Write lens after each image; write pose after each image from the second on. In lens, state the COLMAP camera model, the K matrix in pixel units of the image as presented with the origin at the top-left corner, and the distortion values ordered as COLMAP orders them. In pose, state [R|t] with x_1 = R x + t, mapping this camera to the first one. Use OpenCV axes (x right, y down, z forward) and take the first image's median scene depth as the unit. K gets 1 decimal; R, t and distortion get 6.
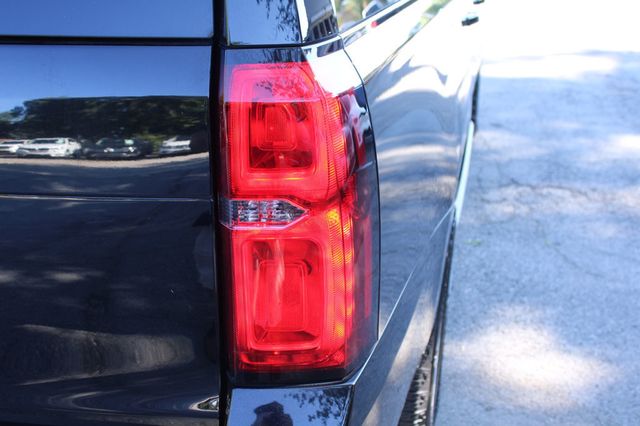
lens RADIAL K [[724.9, 0, 320.0], [0, 724.9, 213.0], [0, 0, 1]] dist [-0.062513, -0.002772]
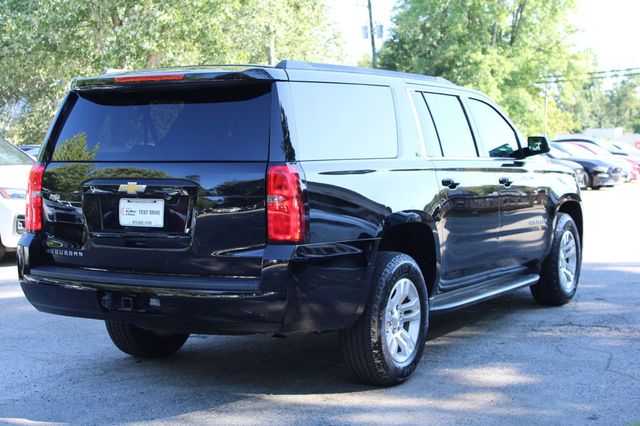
lens RADIAL K [[1103.7, 0, 320.0], [0, 1103.7, 213.0], [0, 0, 1]] dist [0.006077, -0.020573]
pose [[0.961007, -0.002575, -0.276514, 0.536073], [-0.083577, 0.950486, -0.299318, 0.544347], [0.263593, 0.310757, 0.913208, -1.322687]]
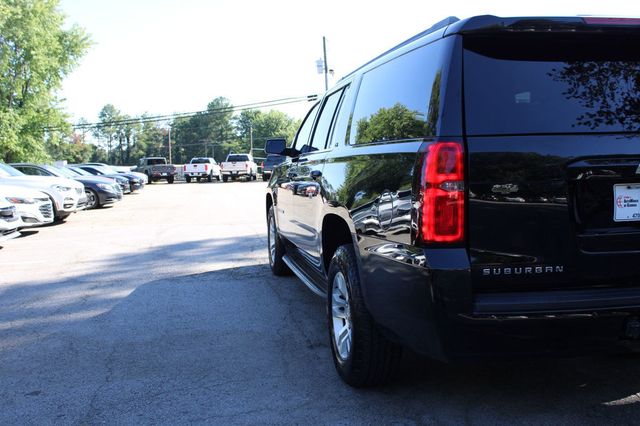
lens RADIAL K [[611.6, 0, 320.0], [0, 611.6, 213.0], [0, 0, 1]] dist [-0.154262, 0.173542]
pose [[0.910592, -0.074376, 0.406559, -0.963811], [0.189996, 0.948906, -0.251950, 0.129082], [-0.367047, 0.306669, 0.878197, -0.183356]]
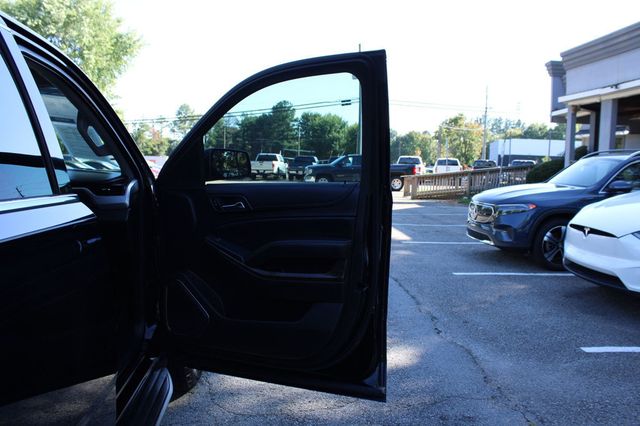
lens RADIAL K [[547.2, 0, 320.0], [0, 547.2, 213.0], [0, 0, 1]] dist [-0.157635, 0.167307]
pose [[0.950493, -0.028745, 0.309413, 0.268922], [0.113066, 0.959454, -0.258196, -0.199354], [-0.289445, 0.280397, 0.915204, 0.545625]]
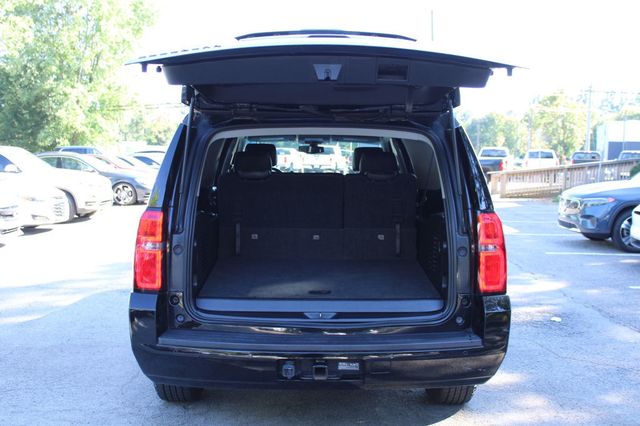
lens RADIAL K [[724.9, 0, 320.0], [0, 724.9, 213.0], [0, 0, 1]] dist [-0.062513, -0.002772]
pose [[0.968853, -0.025034, 0.246368, -0.549692], [0.094342, 0.957165, -0.273743, 0.227345], [-0.228962, 0.288460, 0.929714, -0.725142]]
